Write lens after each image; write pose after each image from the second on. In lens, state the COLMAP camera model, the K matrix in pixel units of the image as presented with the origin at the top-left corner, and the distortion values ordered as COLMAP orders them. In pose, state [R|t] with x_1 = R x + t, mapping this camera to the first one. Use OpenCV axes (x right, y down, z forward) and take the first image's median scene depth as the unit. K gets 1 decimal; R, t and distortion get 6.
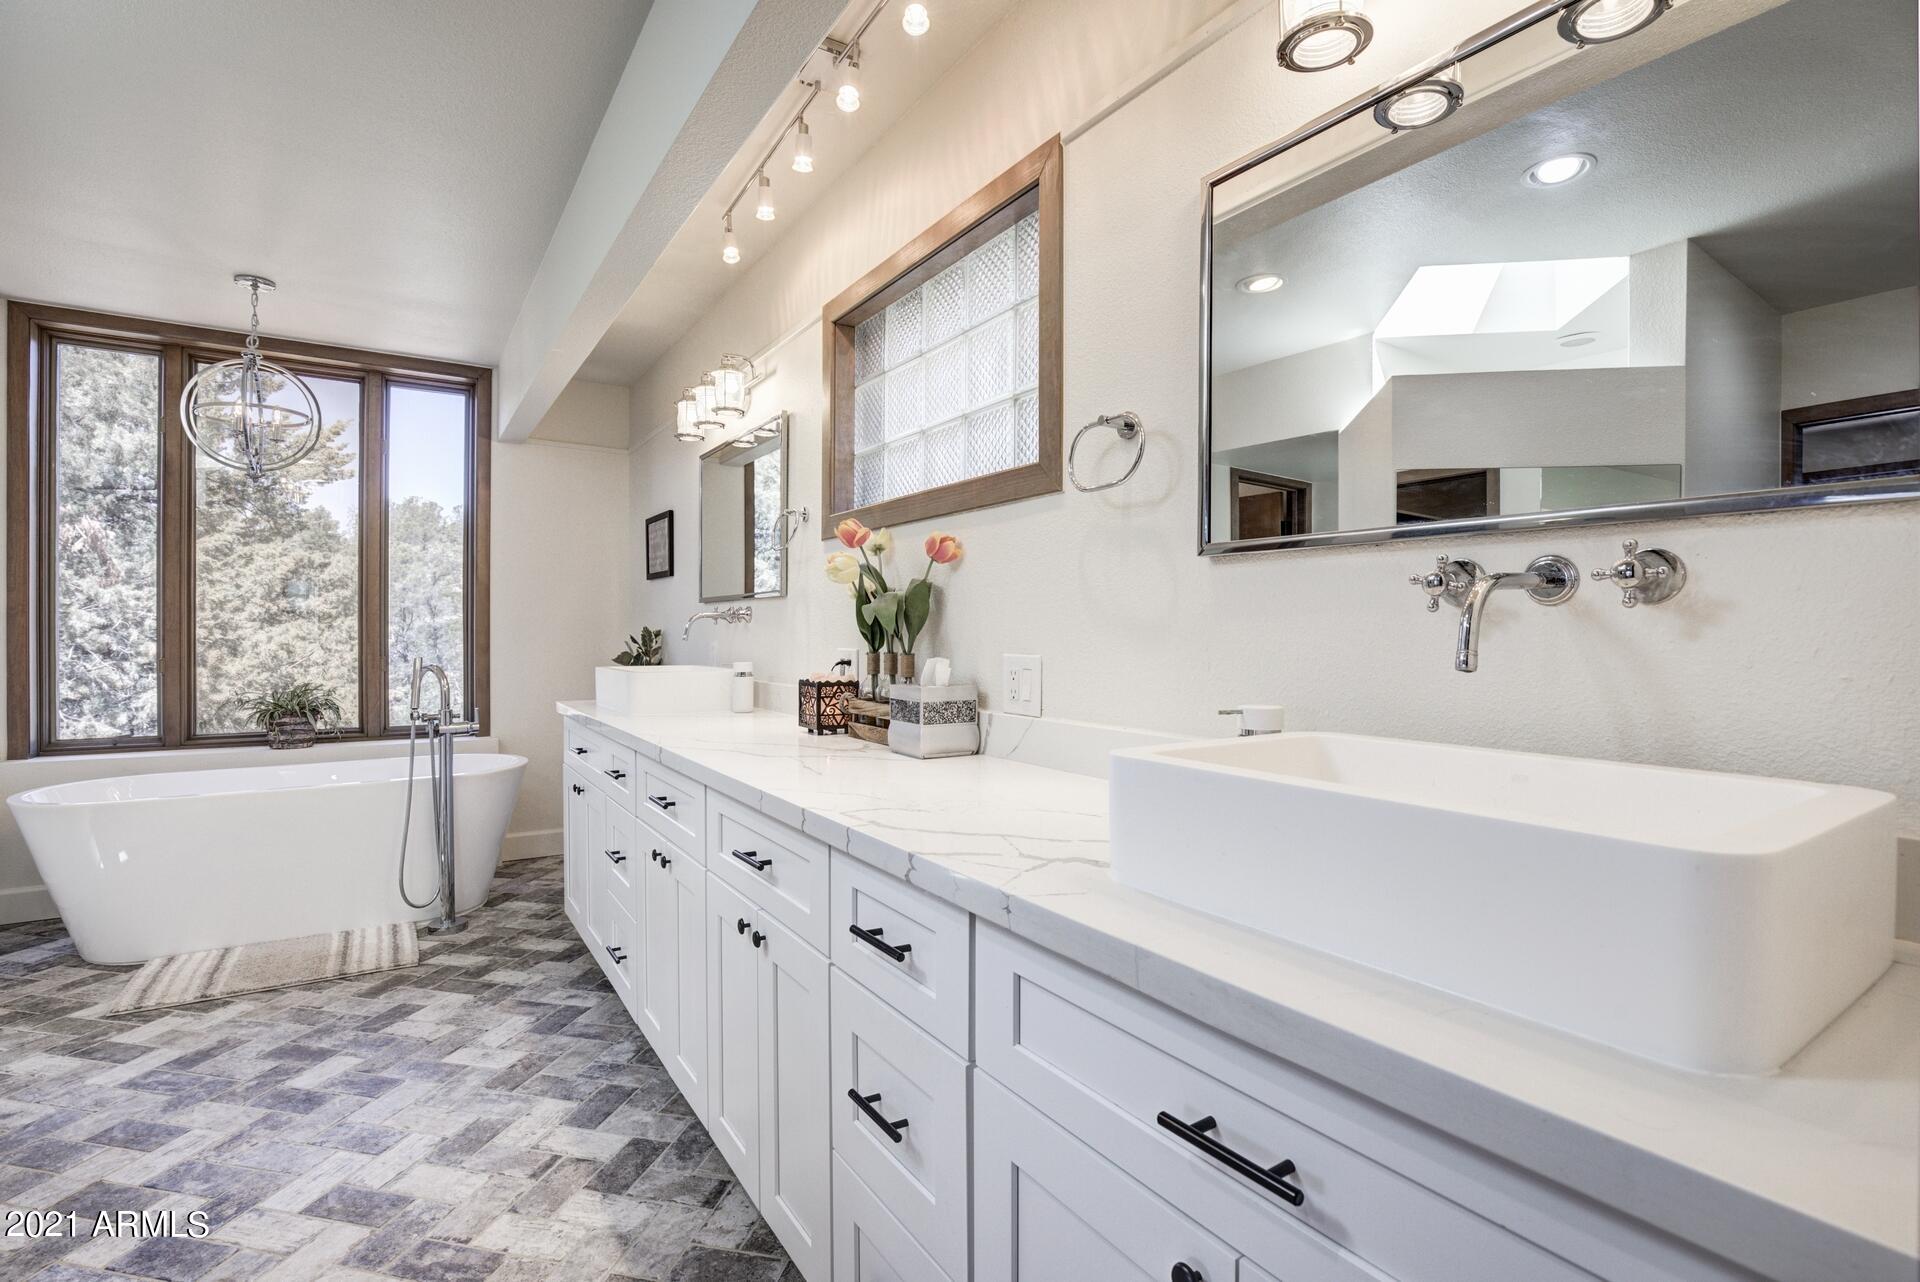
lens RADIAL K [[882.0, 0, 955.5], [0, 882.0, 638.5], [0, 0, 1]] dist [-0.020791, 0.002859]
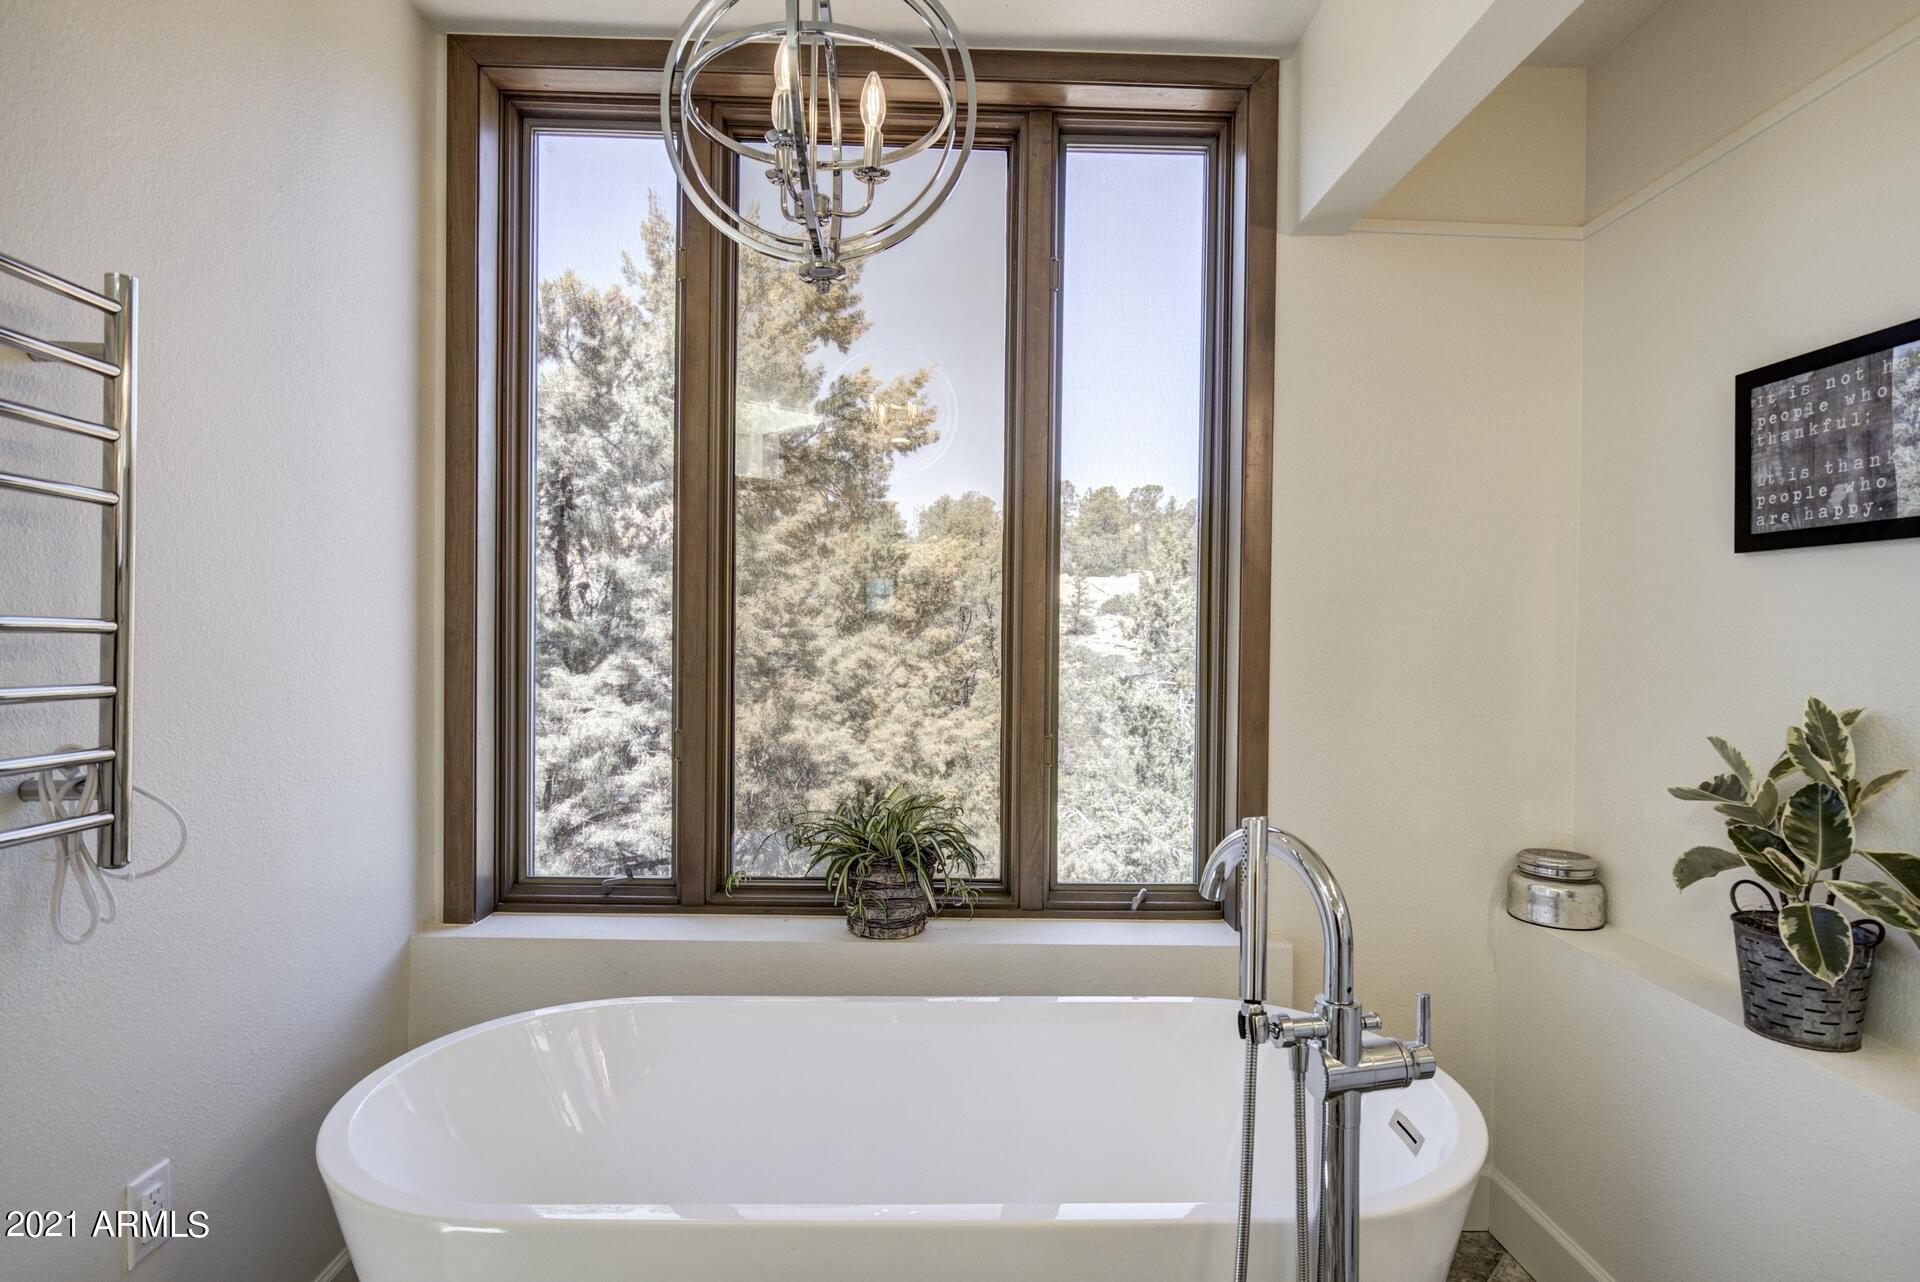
lens RADIAL K [[882.0, 0, 958.3], [0, 882.0, 643.8], [0, 0, 1]] dist [-0.020791, 0.002859]
pose [[0.856978, 0.021288, -0.514913, -0.442112], [-0.015279, 0.999757, 0.015904, -0.031739], [0.515127, -0.005762, 0.857095, 0.558406]]
